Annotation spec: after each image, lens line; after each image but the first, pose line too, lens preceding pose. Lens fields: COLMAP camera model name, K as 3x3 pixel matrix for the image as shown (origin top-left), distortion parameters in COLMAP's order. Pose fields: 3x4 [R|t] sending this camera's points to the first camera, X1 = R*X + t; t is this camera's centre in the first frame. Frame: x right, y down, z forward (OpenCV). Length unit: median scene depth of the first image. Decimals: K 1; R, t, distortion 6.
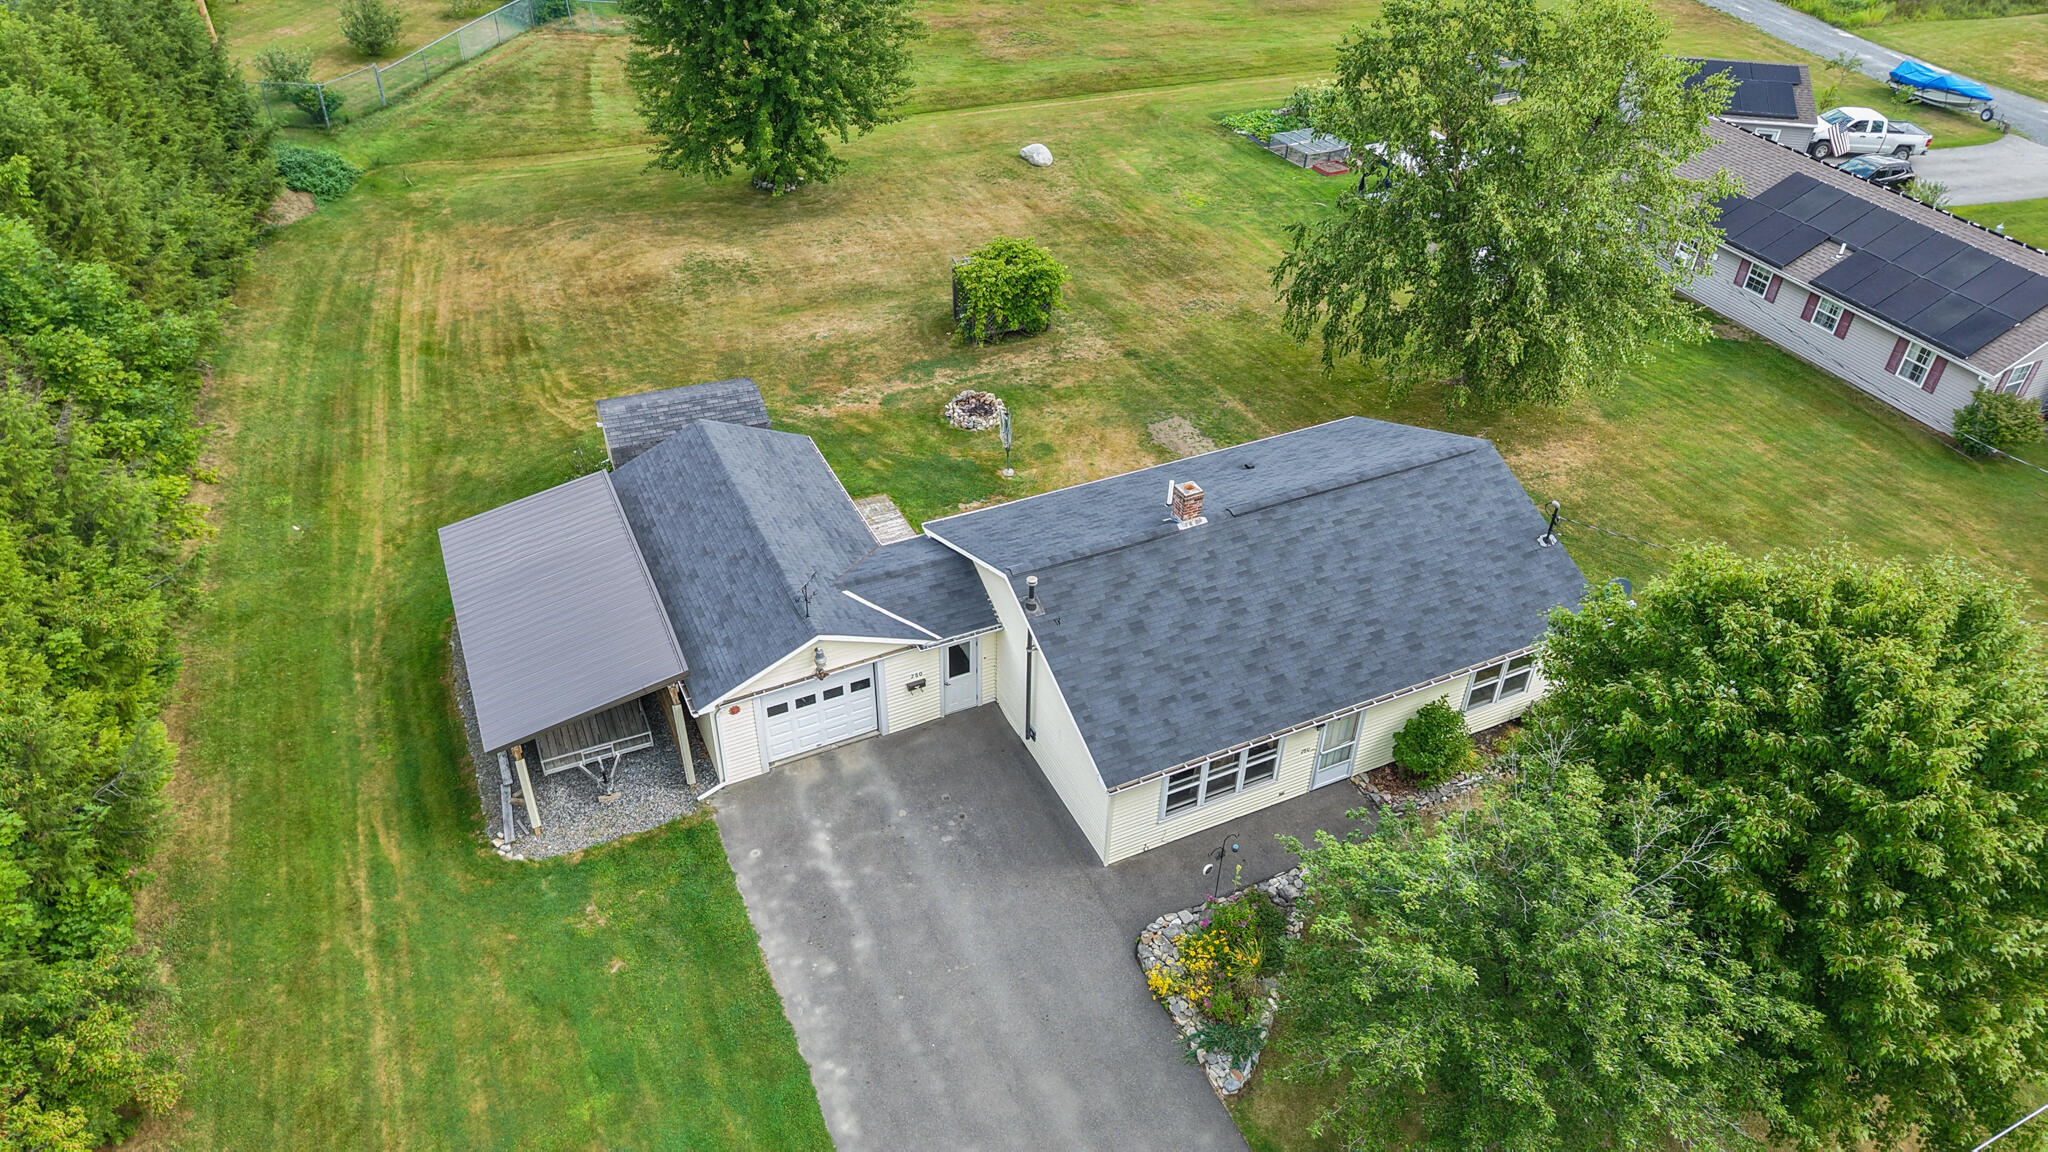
lens RADIAL K [[1369.7, 0, 1031.5], [0, 1369.7, 577.7], [0, 0, 1]] dist [0.024128, -0.021897]
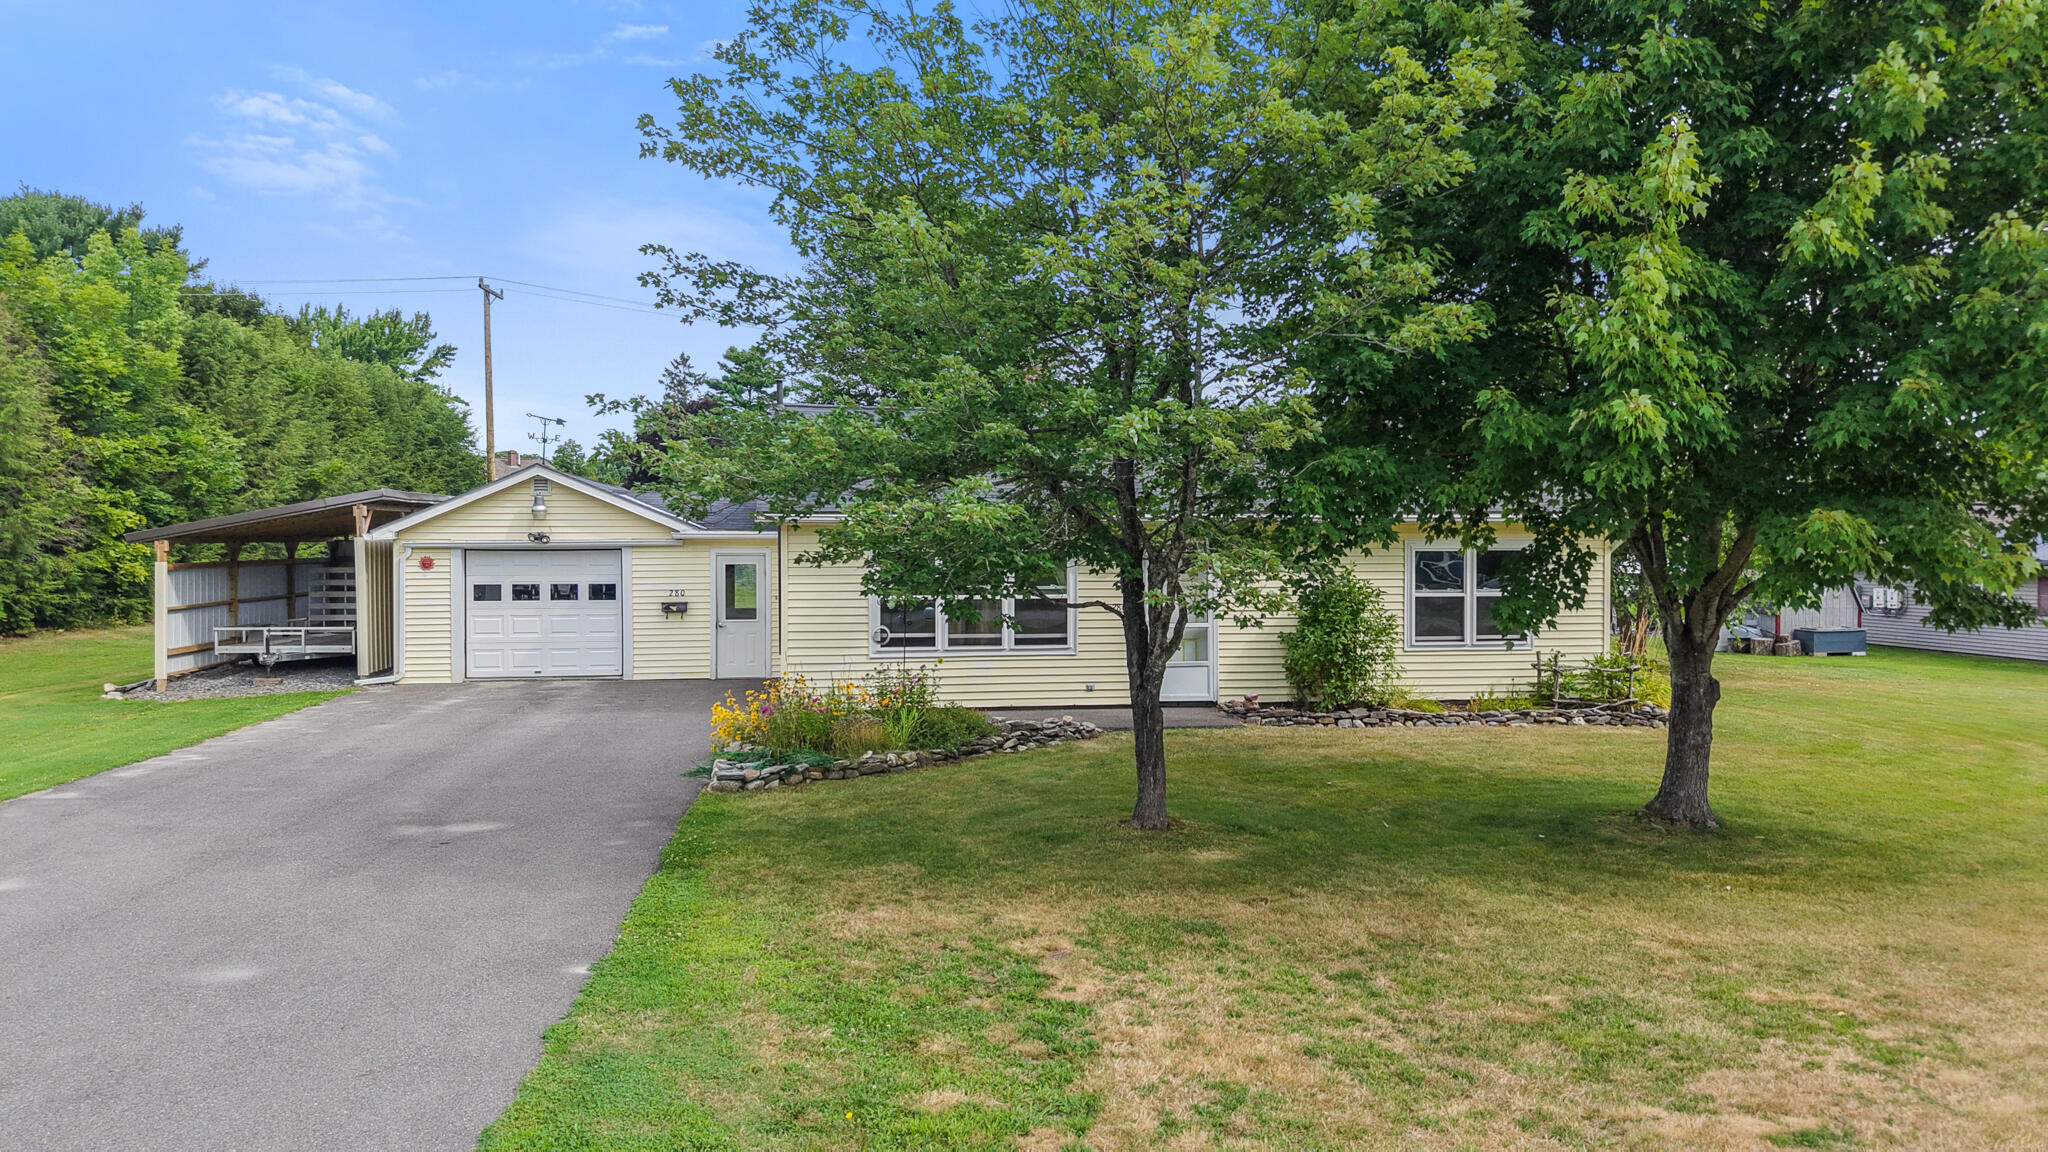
lens RADIAL K [[1369.7, 0, 1031.5], [0, 1369.7, 577.7], [0, 0, 1]] dist [0.024128, -0.021897]
pose [[0.957184, -0.011073, -0.289268, 0.253289], [-0.162664, 0.806016, -0.569104, 0.359163], [0.239456, 0.591791, 0.769704, 0.336840]]
